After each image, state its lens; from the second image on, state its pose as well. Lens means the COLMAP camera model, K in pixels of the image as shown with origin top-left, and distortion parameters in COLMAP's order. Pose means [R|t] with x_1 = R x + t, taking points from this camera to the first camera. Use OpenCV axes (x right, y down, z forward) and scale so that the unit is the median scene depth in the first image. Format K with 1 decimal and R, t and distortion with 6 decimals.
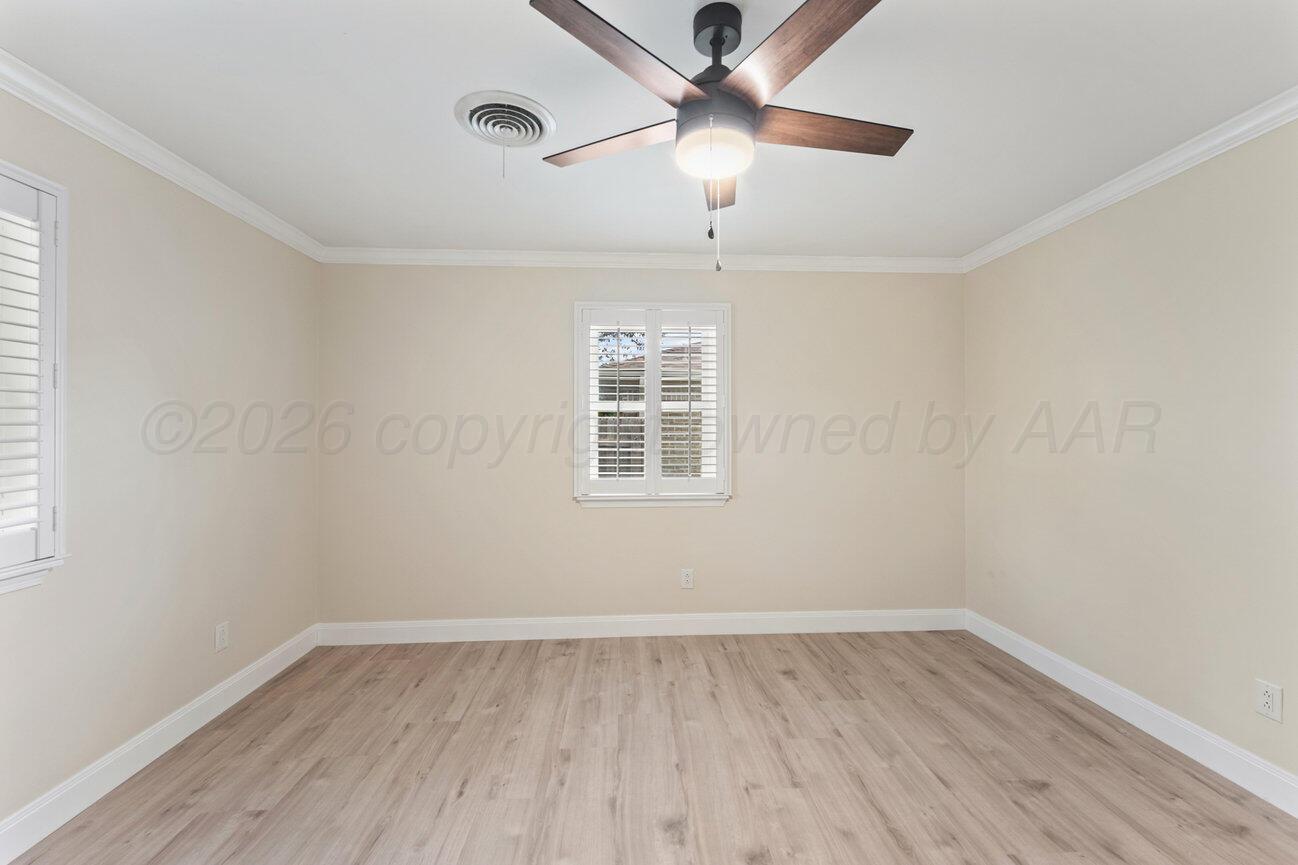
lens RADIAL K [[531.5, 0, 652.3], [0, 531.5, 426.7], [0, 0, 1]] dist [0.004596, -0.001810]
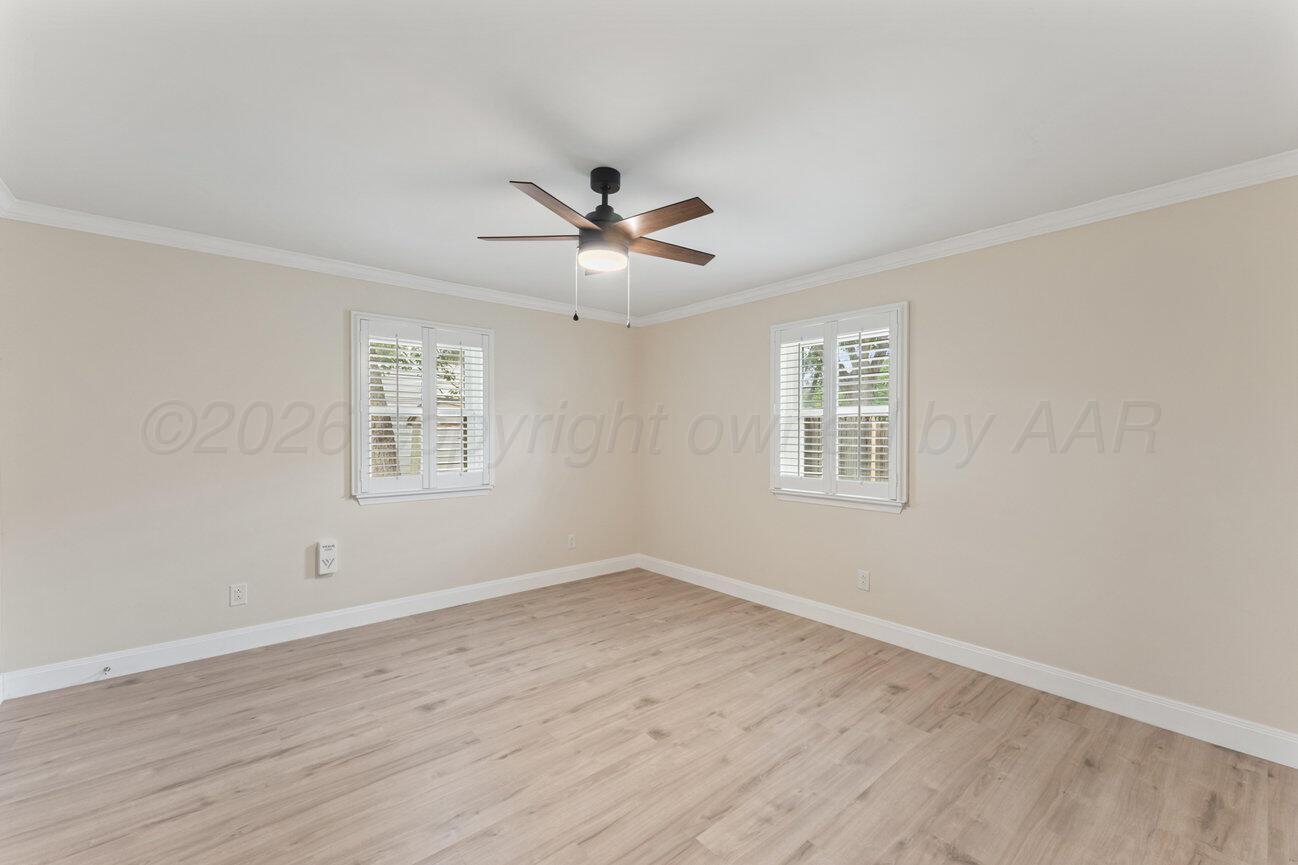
lens RADIAL K [[531.5, 0, 655.6], [0, 531.5, 433.1], [0, 0, 1]] dist [0.004596, -0.001810]
pose [[0.609594, 0.003991, -0.792704, 0.744776], [-0.001648, 0.999992, 0.003768, 0.001663], [0.792712, -0.000991, 0.609595, 0.073864]]
